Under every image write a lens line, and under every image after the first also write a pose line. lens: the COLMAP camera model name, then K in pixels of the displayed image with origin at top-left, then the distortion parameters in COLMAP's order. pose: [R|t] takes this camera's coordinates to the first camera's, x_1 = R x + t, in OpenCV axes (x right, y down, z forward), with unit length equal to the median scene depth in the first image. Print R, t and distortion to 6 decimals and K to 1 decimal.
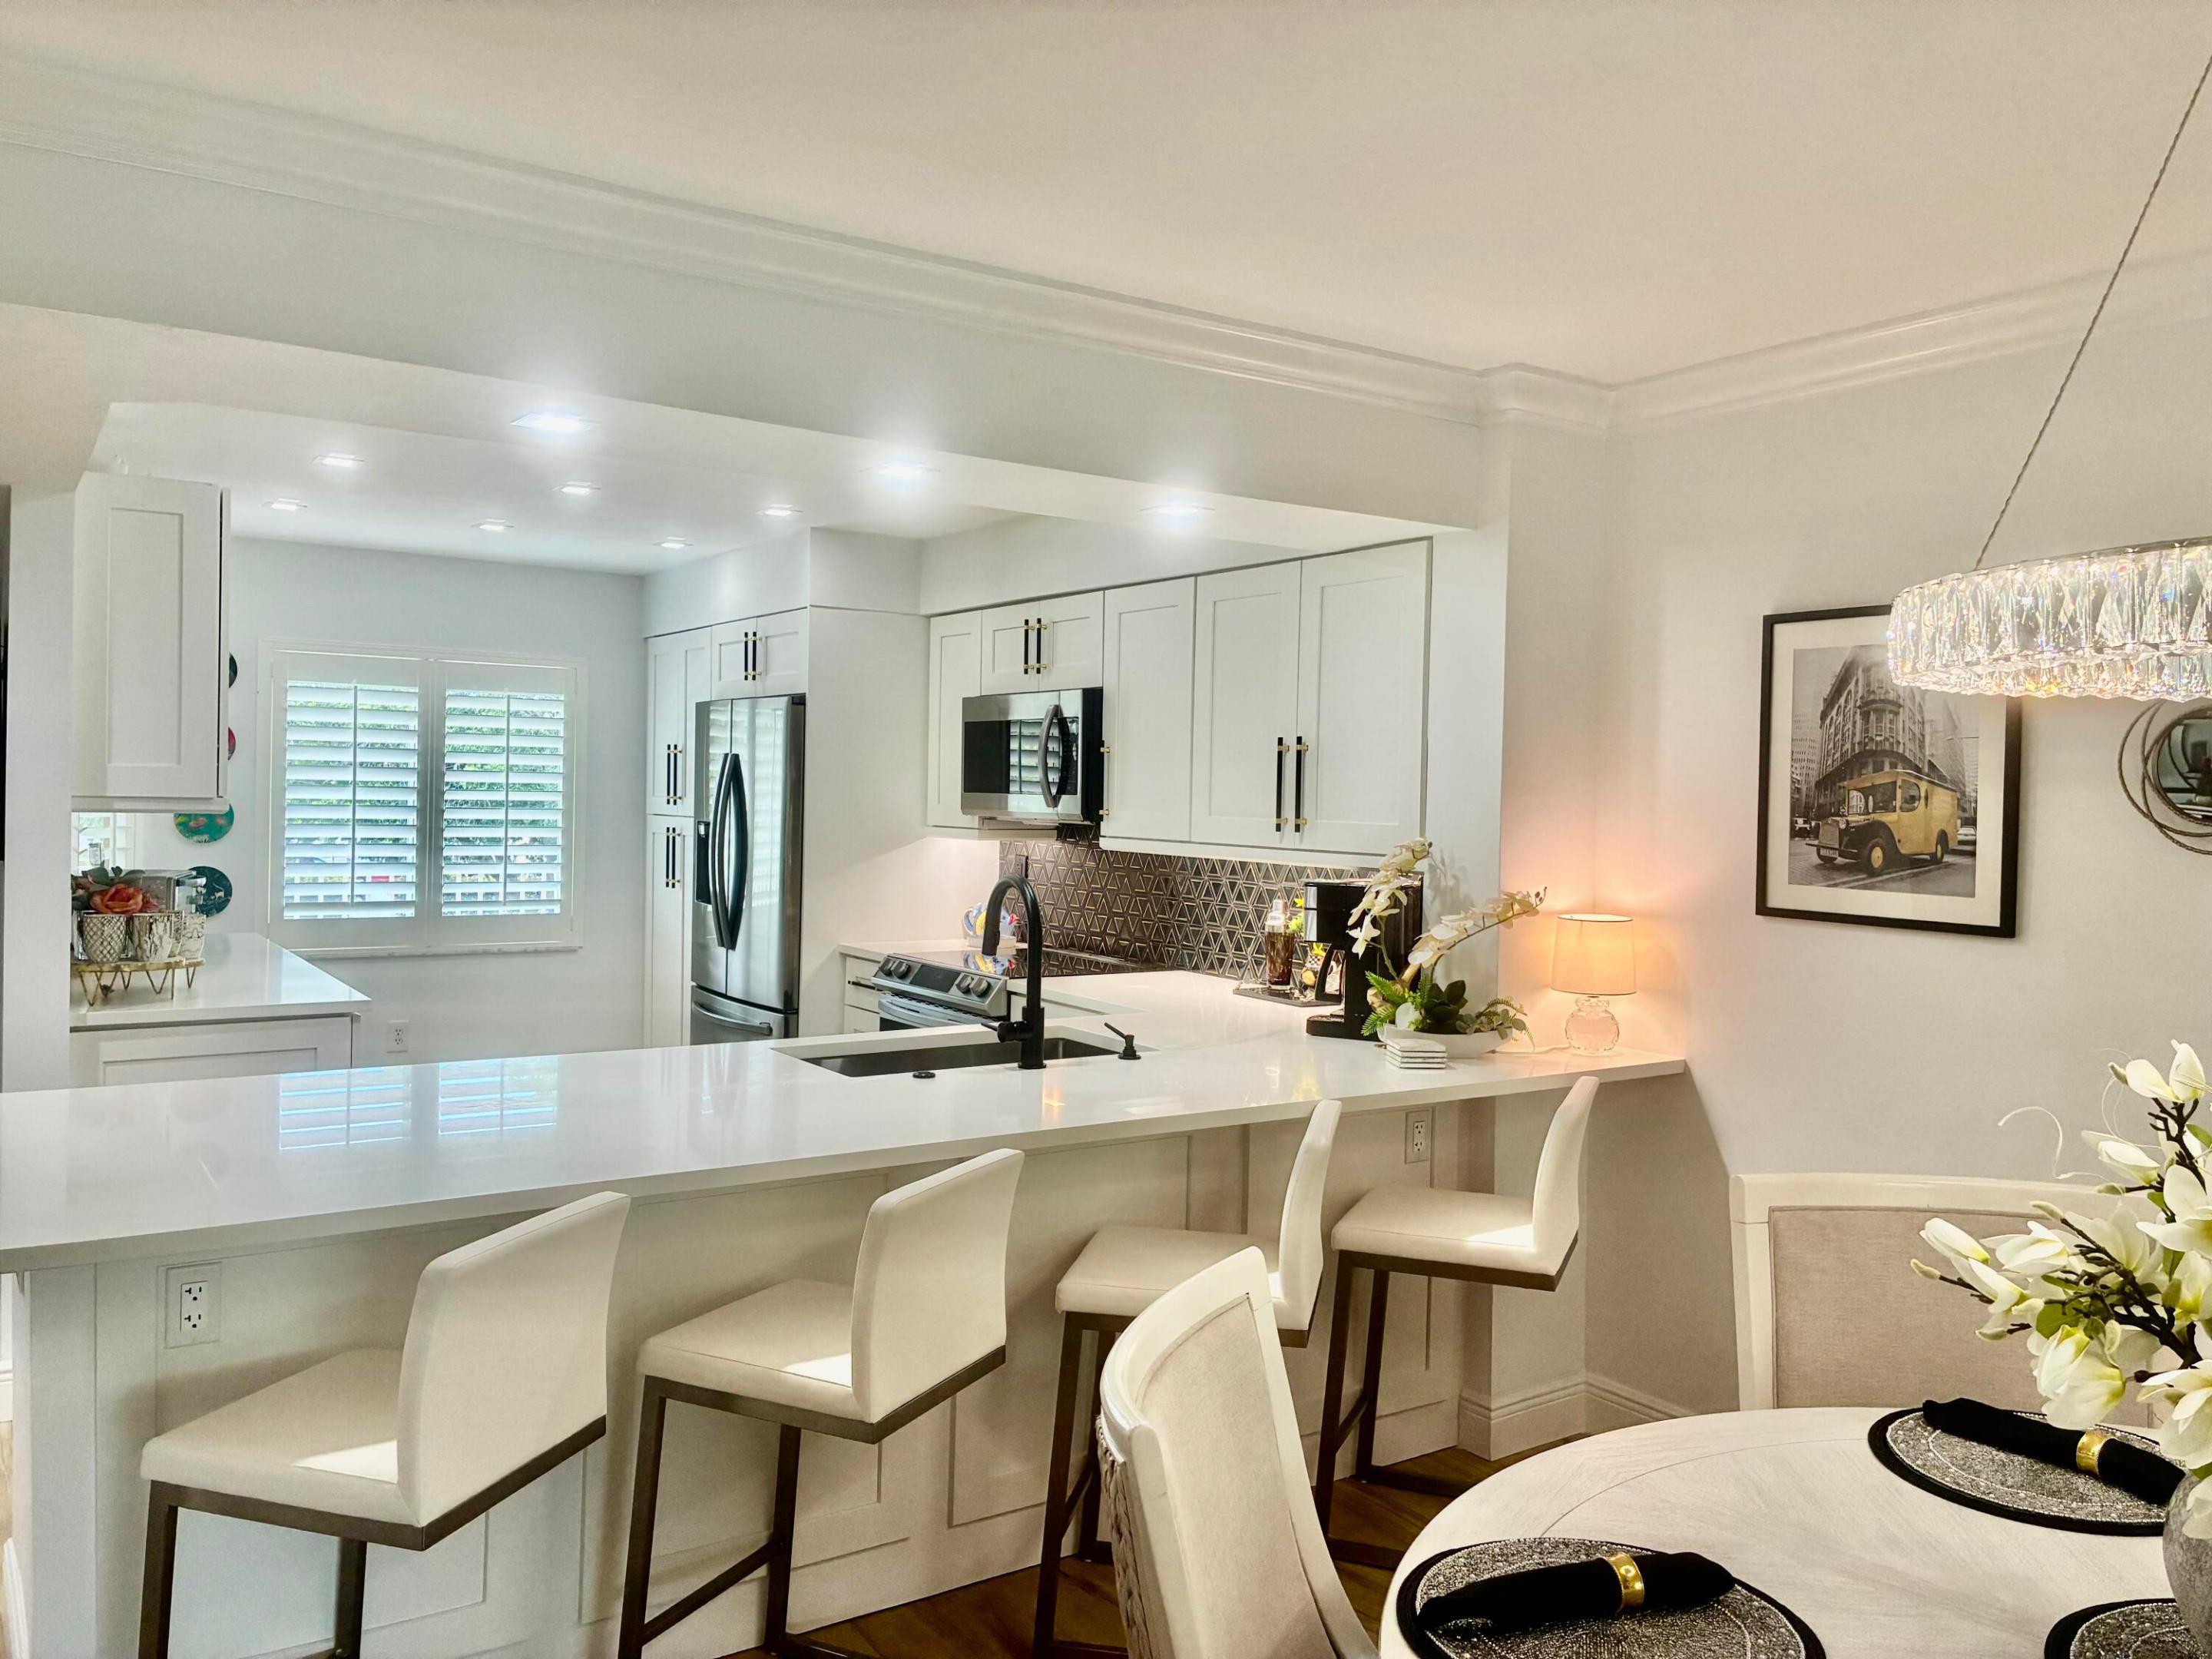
lens RADIAL K [[1674.7, 0, 1102.7], [0, 1674.7, 823.2], [0, 0, 1]] dist [0.052431, -0.059052]
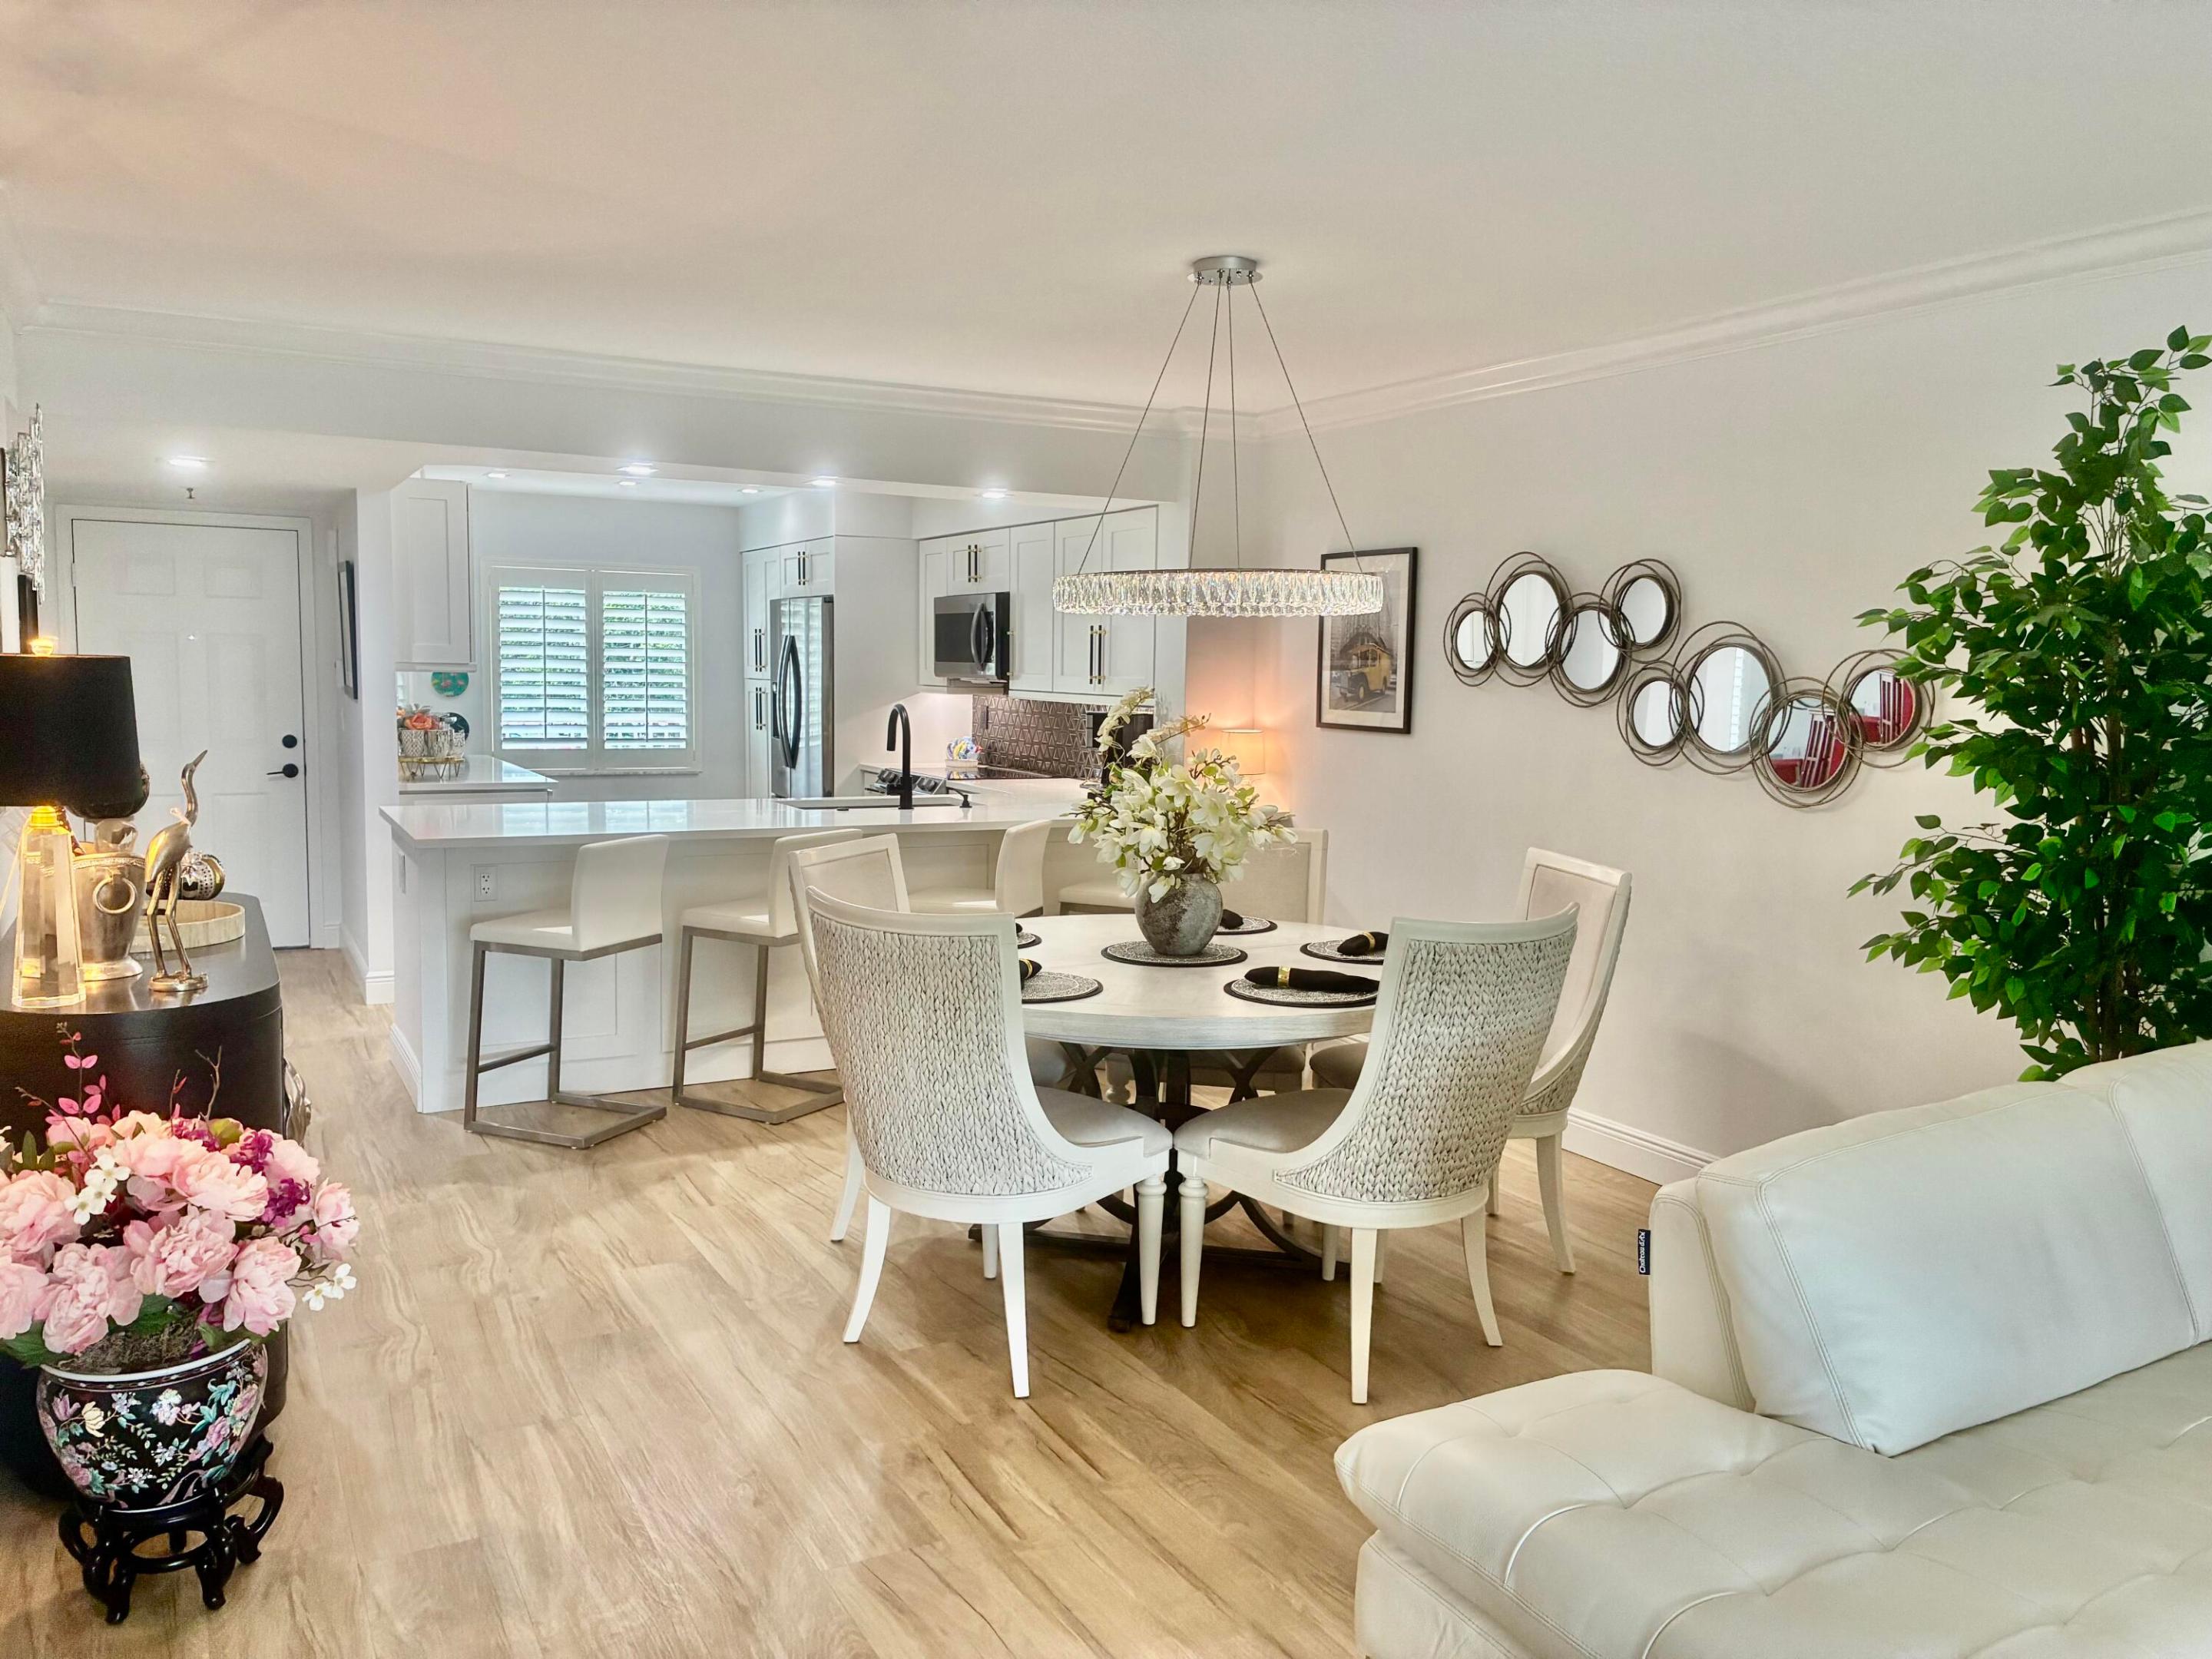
lens RADIAL K [[1674.7, 0, 1094.2], [0, 1674.7, 840.0], [0, 0, 1]] dist [0.052431, -0.059052]
pose [[0.994644, 0.007029, -0.103124, 0.336382], [0.001574, 0.996539, 0.083112, 0.025923], [0.103351, -0.082829, 0.991190, -0.761251]]
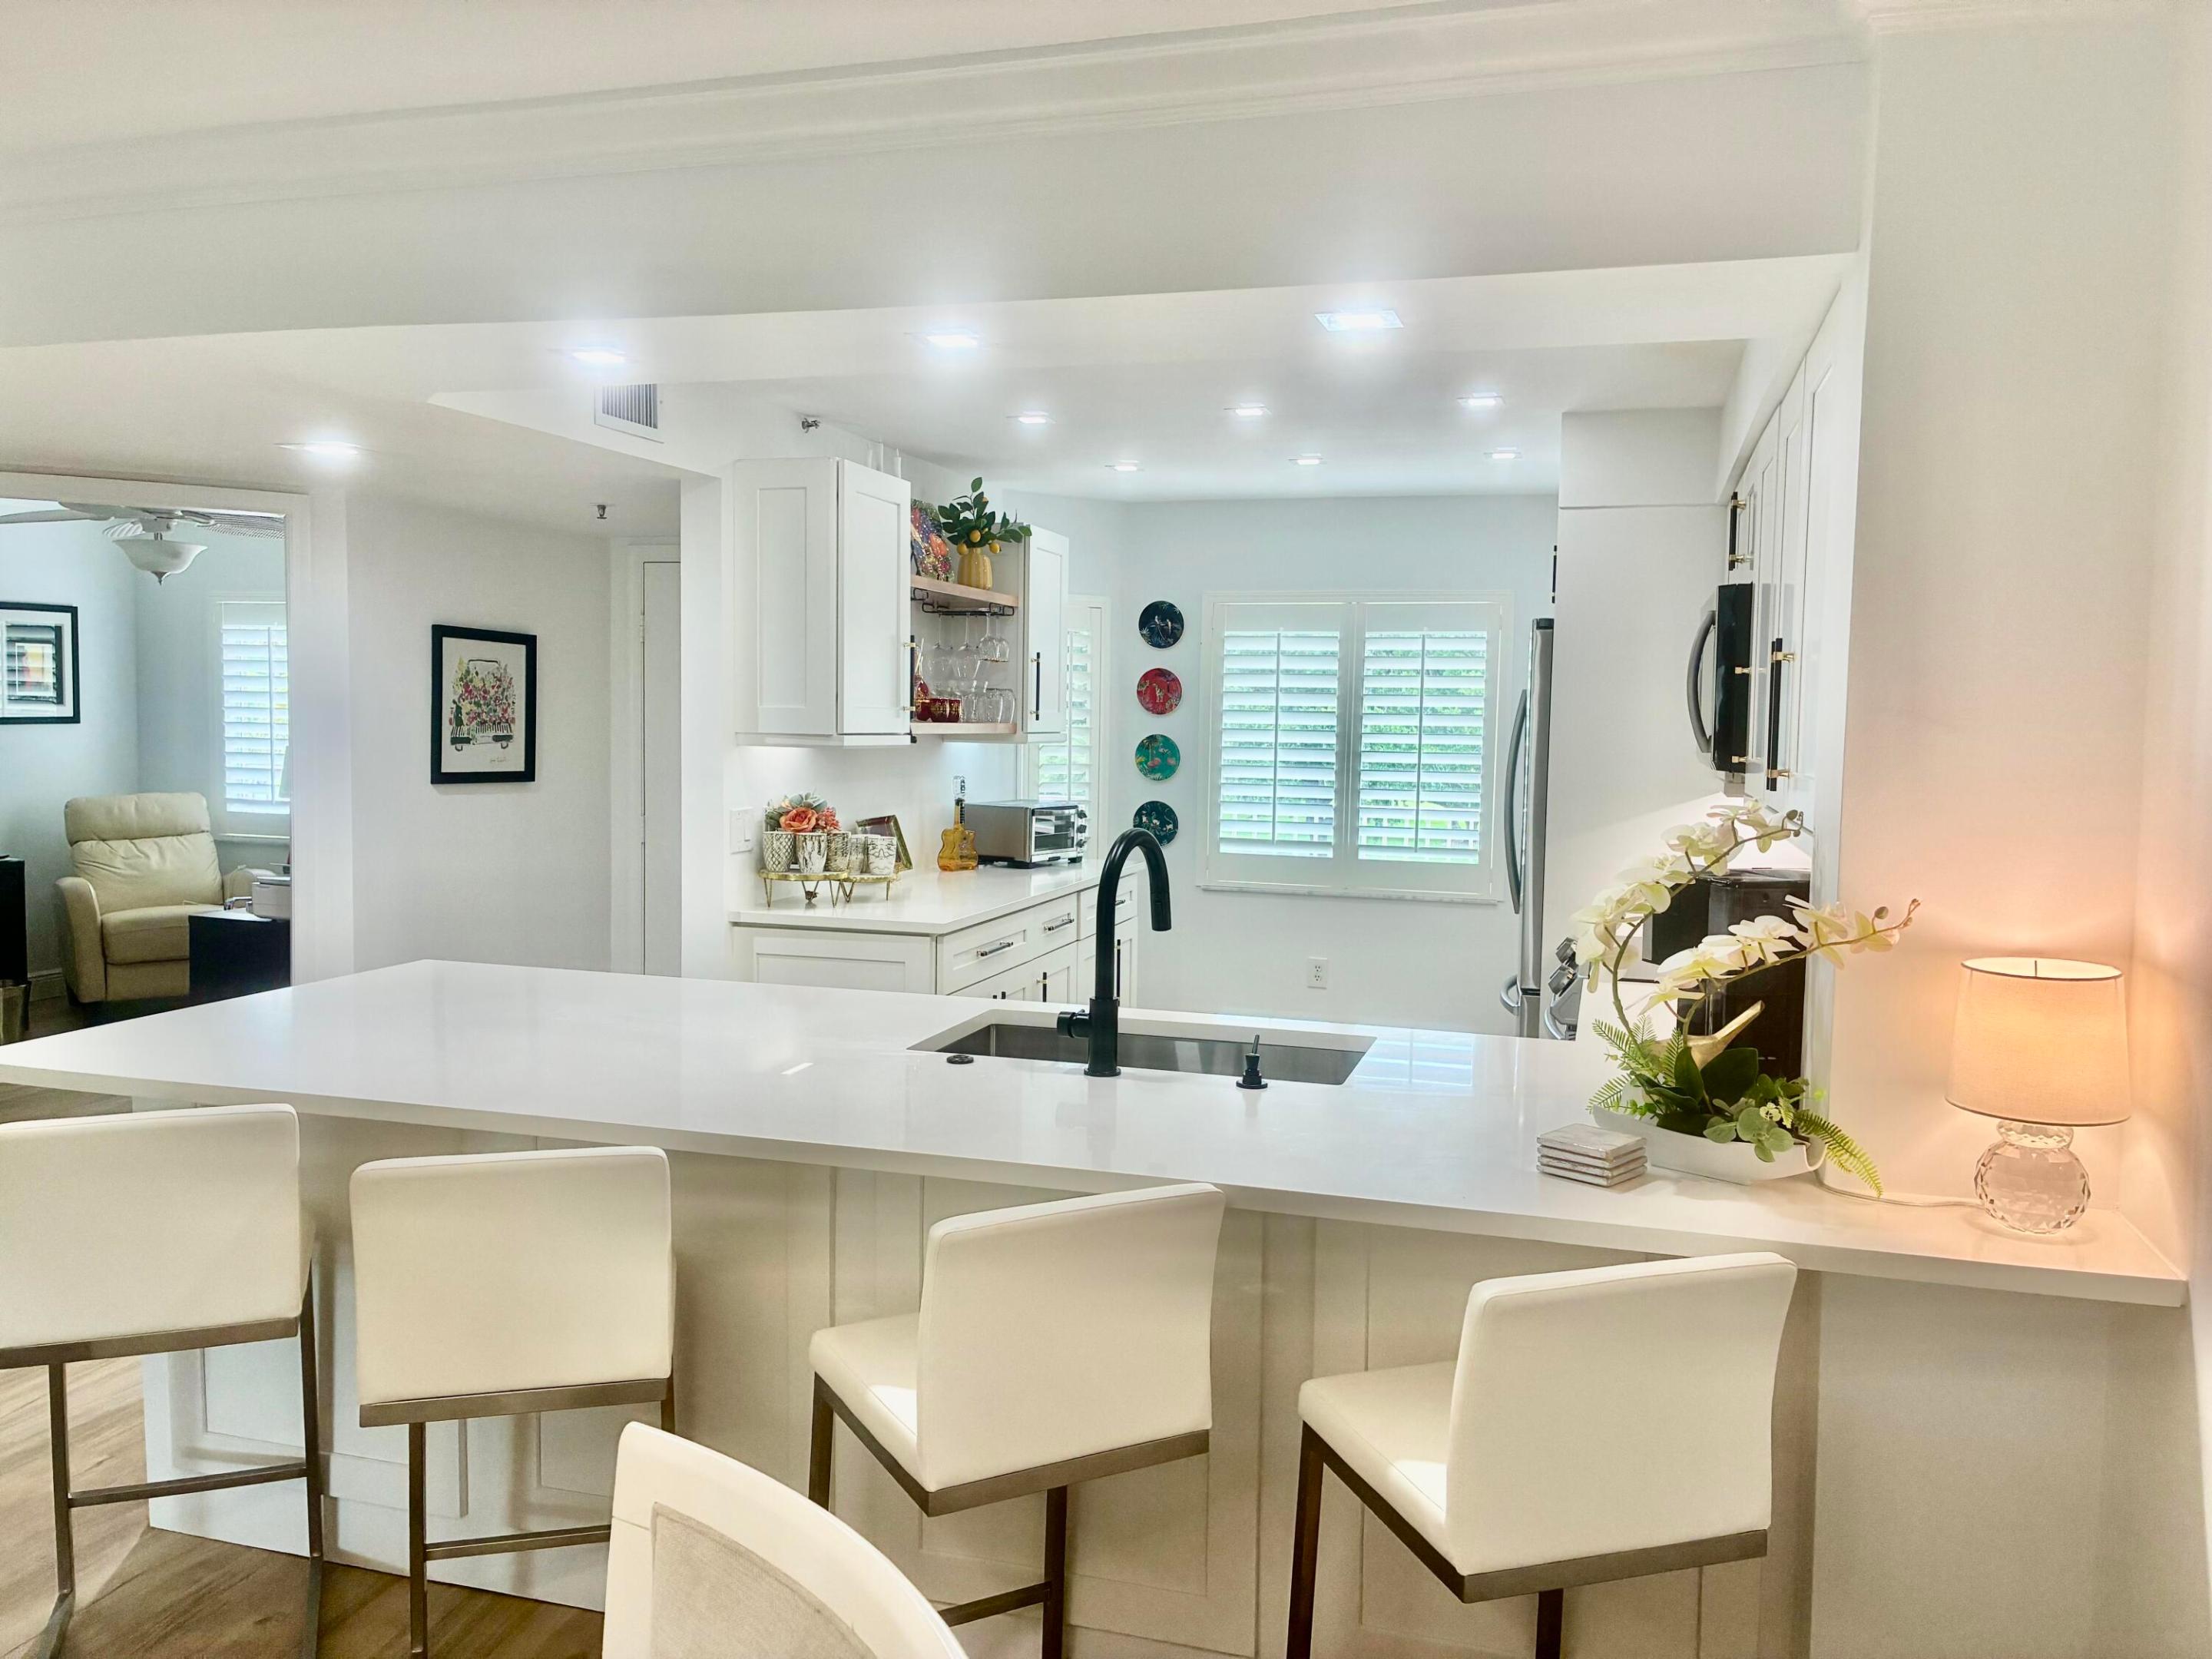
lens RADIAL K [[1674.7, 0, 1112.5], [0, 1674.7, 836.8], [0, 0, 1]] dist [0.052431, -0.059052]
pose [[0.636037, 0.048345, -0.770143, 0.537050], [-0.020403, 0.998740, 0.045844, -0.001923], [0.771389, -0.013446, 0.636222, 0.477429]]
